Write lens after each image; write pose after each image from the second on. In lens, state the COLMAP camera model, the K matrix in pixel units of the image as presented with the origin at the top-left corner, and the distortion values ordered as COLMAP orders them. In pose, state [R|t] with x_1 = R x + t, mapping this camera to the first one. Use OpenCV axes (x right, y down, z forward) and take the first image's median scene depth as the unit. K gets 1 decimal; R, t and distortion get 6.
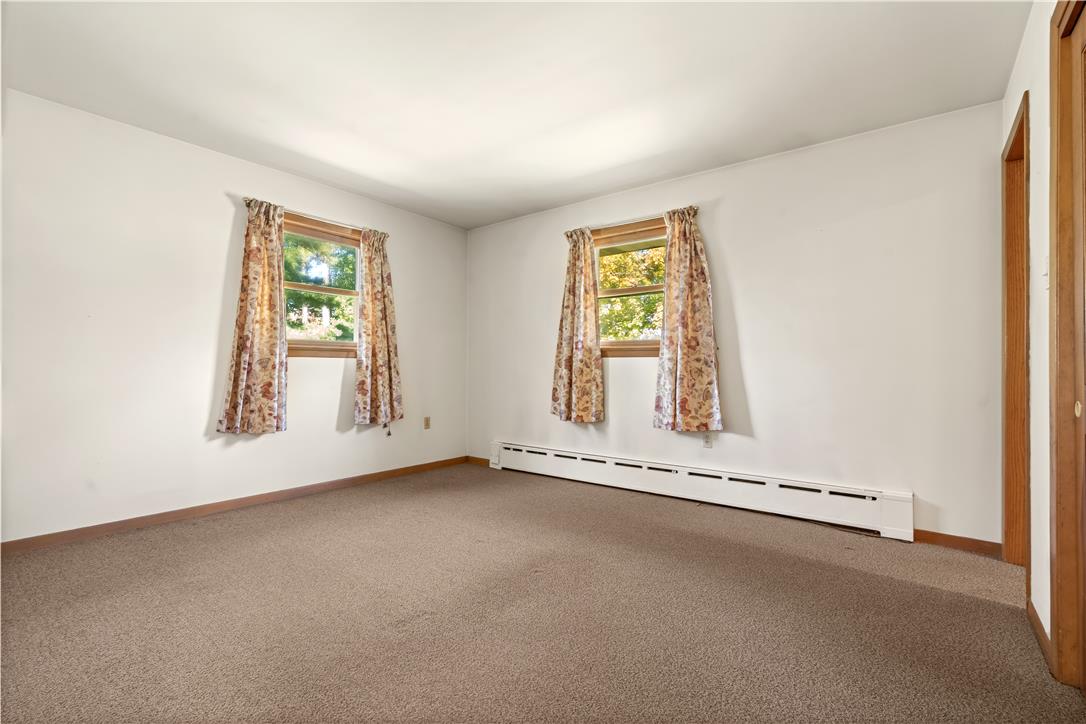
lens RADIAL K [[493.4, 0, 537.6], [0, 493.4, 356.3], [0, 0, 1]] dist [-0.013968, 0.002402]
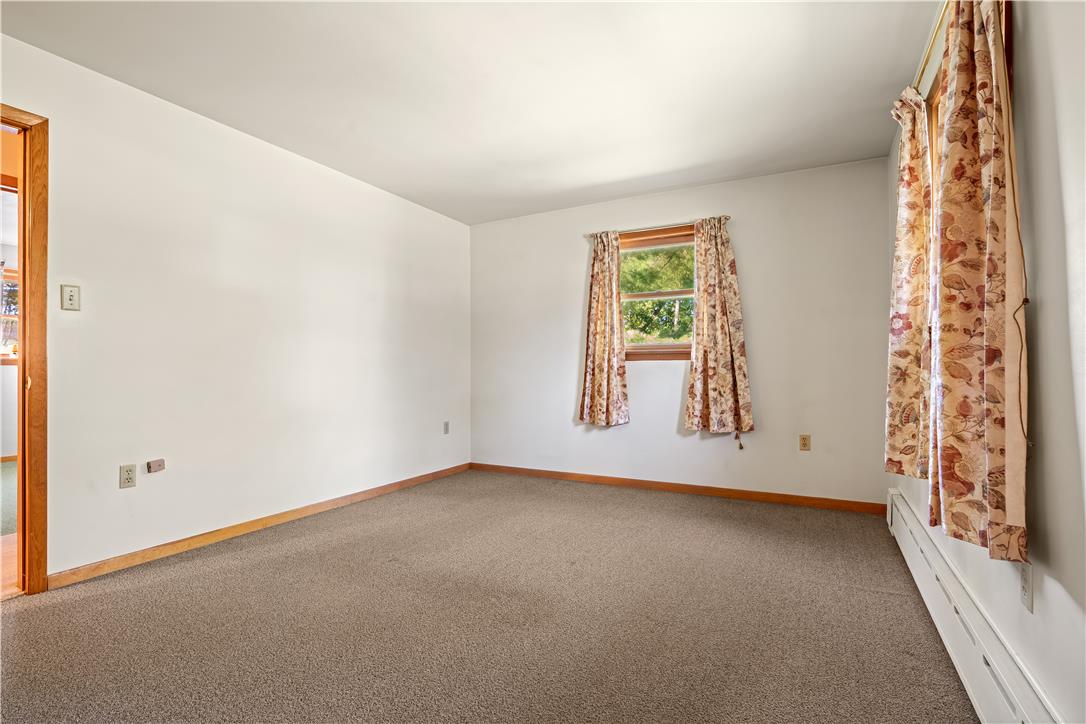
lens RADIAL K [[513.2, 0, 544.0], [0, 513.2, 364.5], [0, 0, 1]] dist [0.002383, 0.000359]
pose [[0.164760, -0.016274, -0.986199, 0.553058], [0.029963, 0.999485, -0.011488, 0.015384], [0.985878, -0.027657, 0.165163, 0.552064]]
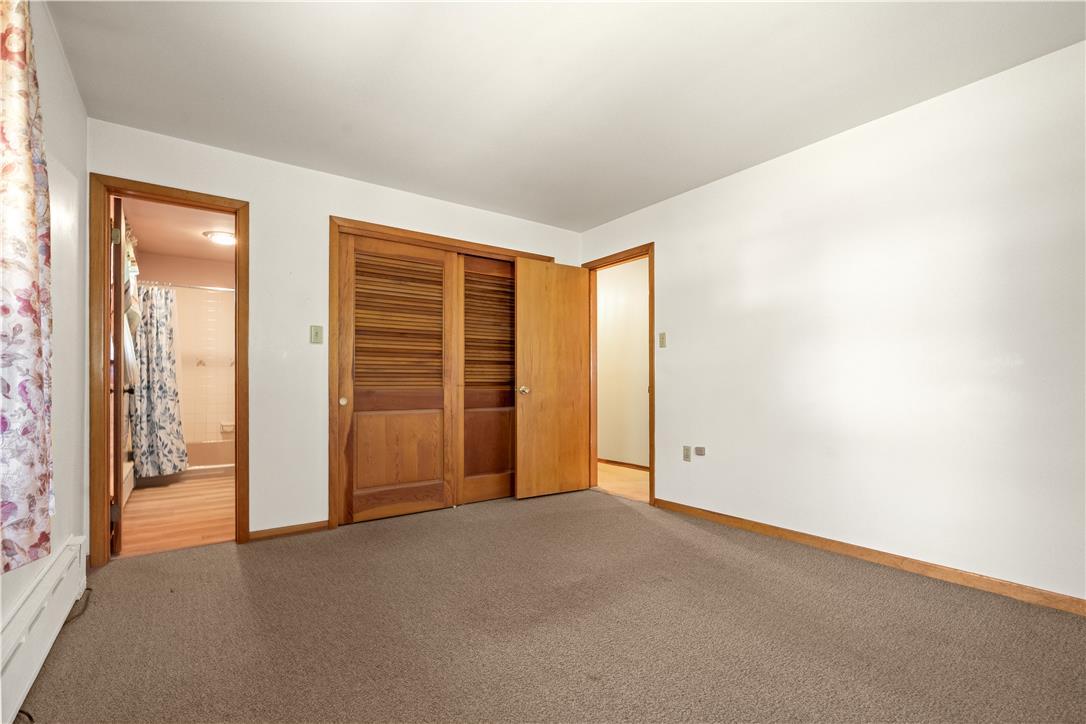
lens RADIAL K [[493.4, 0, 541.0], [0, 493.4, 376.3], [0, 0, 1]] dist [-0.013968, 0.002402]
pose [[-0.961908, -0.001506, 0.273371, -0.152488], [-0.012952, 0.999113, -0.040072, 0.028607], [-0.273068, -0.042086, -0.961074, 1.099049]]
